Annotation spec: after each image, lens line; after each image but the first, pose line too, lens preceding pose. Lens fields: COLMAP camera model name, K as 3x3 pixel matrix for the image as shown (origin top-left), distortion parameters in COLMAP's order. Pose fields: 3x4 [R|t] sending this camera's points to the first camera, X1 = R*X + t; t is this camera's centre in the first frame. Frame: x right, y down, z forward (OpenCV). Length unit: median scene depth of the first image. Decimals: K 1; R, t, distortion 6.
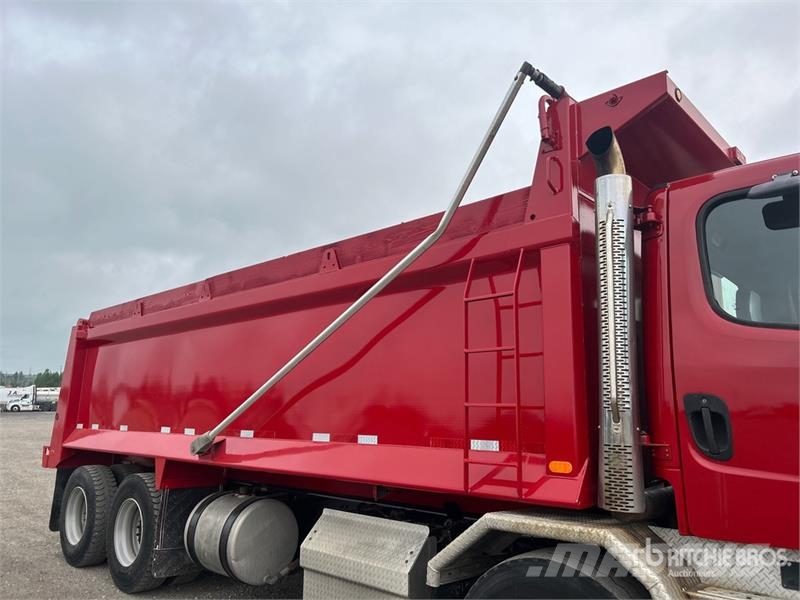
lens RADIAL K [[579.9, 0, 400.0], [0, 579.9, 300.0], [0, 0, 1]] dist [0.007201, 0.000777]
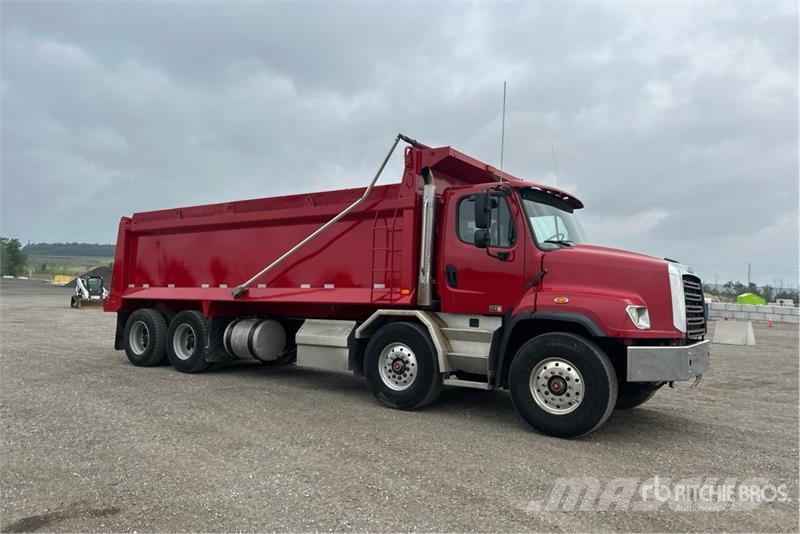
lens RADIAL K [[602.9, 0, 400.0], [0, 602.9, 267.0], [0, 0, 1]] dist [0.088379, 0.000004]
pose [[0.990140, 0.014394, 0.139341, -0.113182], [-0.034321, 0.989317, 0.141686, -0.177316], [-0.135813, -0.145071, 0.980056, -1.349736]]
